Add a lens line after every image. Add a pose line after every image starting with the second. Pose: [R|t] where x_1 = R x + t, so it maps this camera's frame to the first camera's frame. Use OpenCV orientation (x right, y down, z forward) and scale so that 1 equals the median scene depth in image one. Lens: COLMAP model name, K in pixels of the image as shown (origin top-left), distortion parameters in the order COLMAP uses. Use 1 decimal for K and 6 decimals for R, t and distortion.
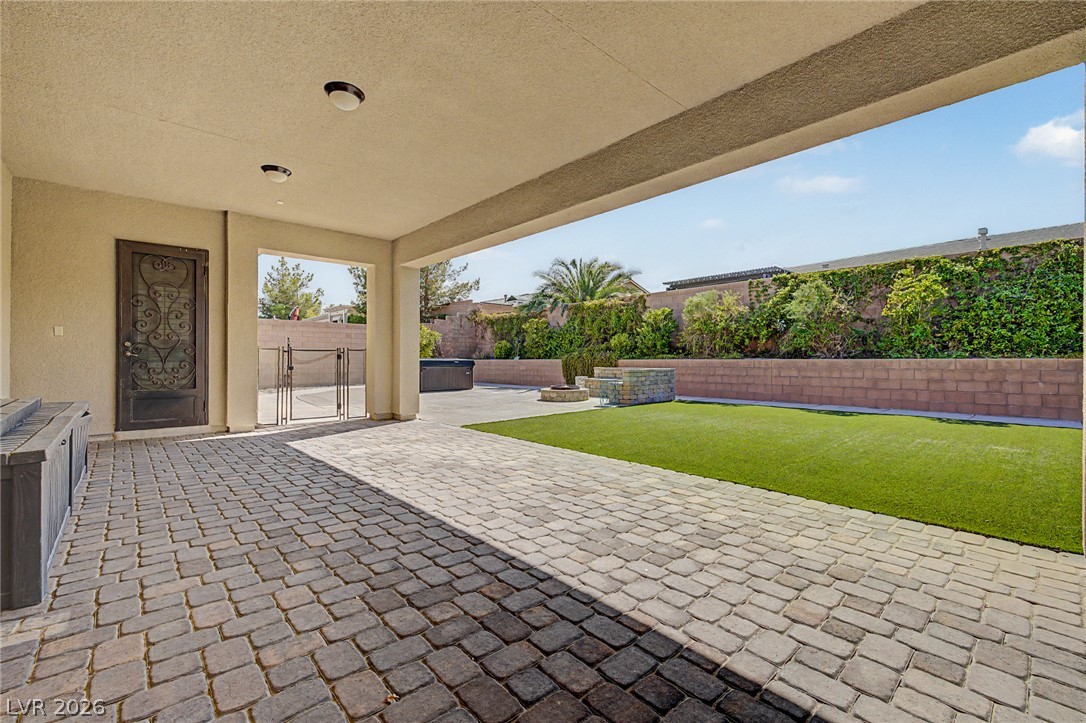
lens RADIAL K [[467.7, 0, 535.7], [0, 467.7, 365.0], [0, 0, 1]] dist [0.008015, -0.000337]
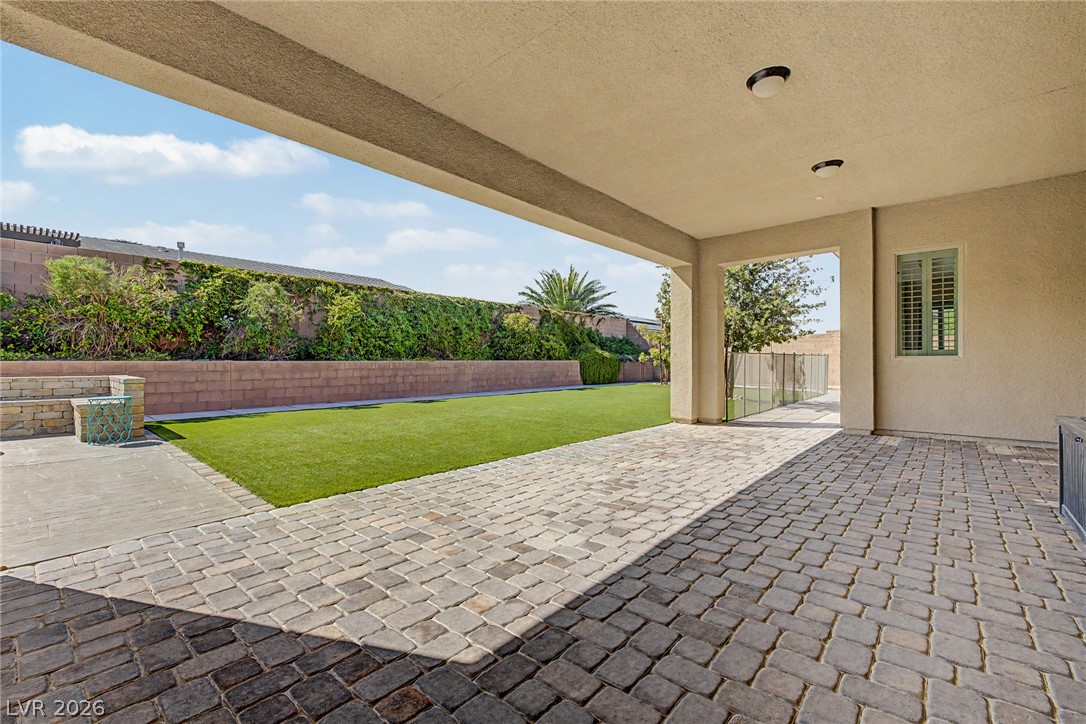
lens RADIAL K [[467.7, 0, 535.4], [0, 467.7, 356.4], [0, 0, 1]] dist [0.008015, -0.000337]
pose [[-0.127244, 0.010812, 0.991813, -0.485911], [0.010726, 0.999897, -0.009524, -0.007239], [-0.991814, 0.009426, -0.127346, 0.624009]]
